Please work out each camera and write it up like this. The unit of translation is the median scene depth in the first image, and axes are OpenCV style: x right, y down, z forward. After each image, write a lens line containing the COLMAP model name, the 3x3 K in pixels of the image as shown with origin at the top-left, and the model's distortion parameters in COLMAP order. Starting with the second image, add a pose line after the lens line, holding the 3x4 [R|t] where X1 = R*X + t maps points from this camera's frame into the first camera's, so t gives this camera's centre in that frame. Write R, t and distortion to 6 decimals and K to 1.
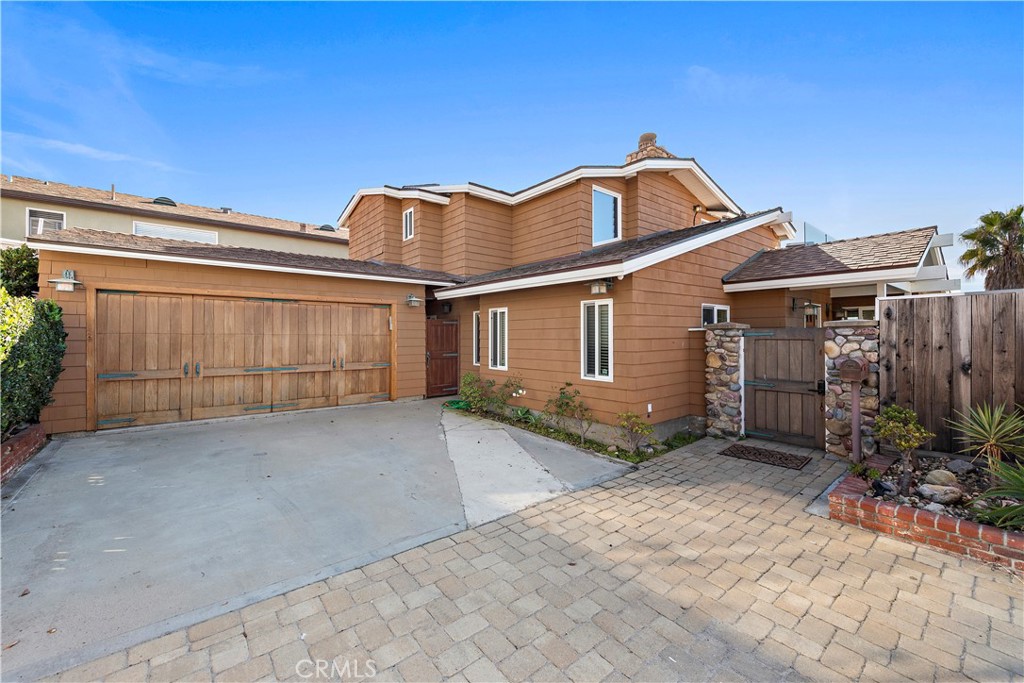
lens RADIAL K [[405.7, 0, 515.6], [0, 405.7, 330.4], [0, 0, 1]] dist [0.002476, -0.000359]
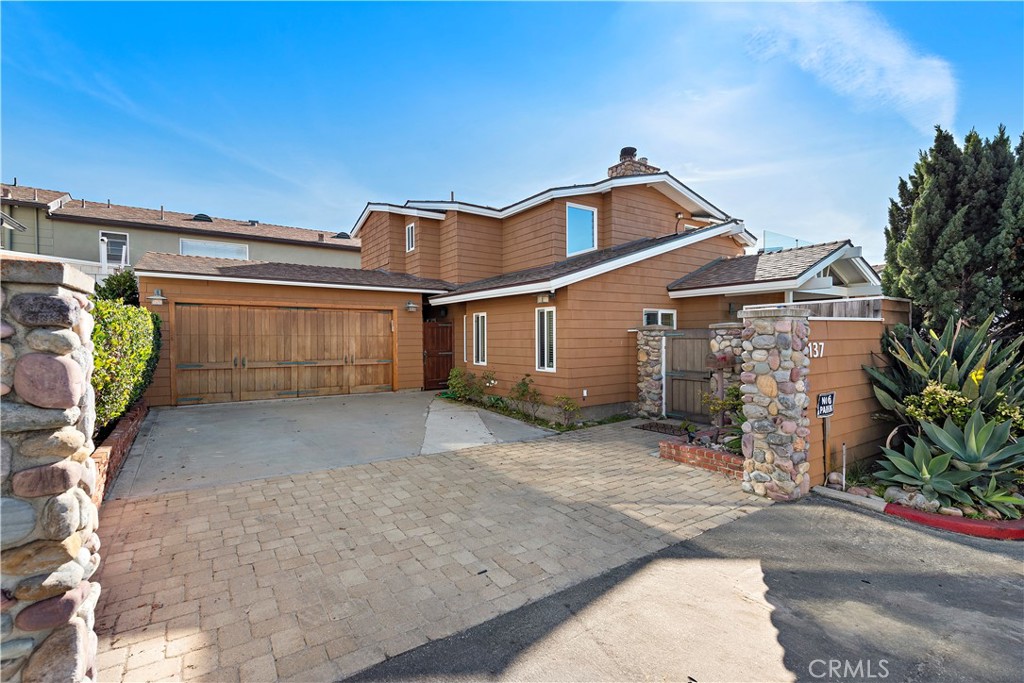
lens RADIAL K [[445.8, 0, 511.8], [0, 445.8, 344.3], [0, 0, 1]] dist [0.003747, -0.000072]
pose [[0.996475, -0.000443, -0.083895, 0.208994], [0.002789, 0.999608, 0.027852, 0.000351], [0.083850, -0.027988, 0.996085, -0.377025]]
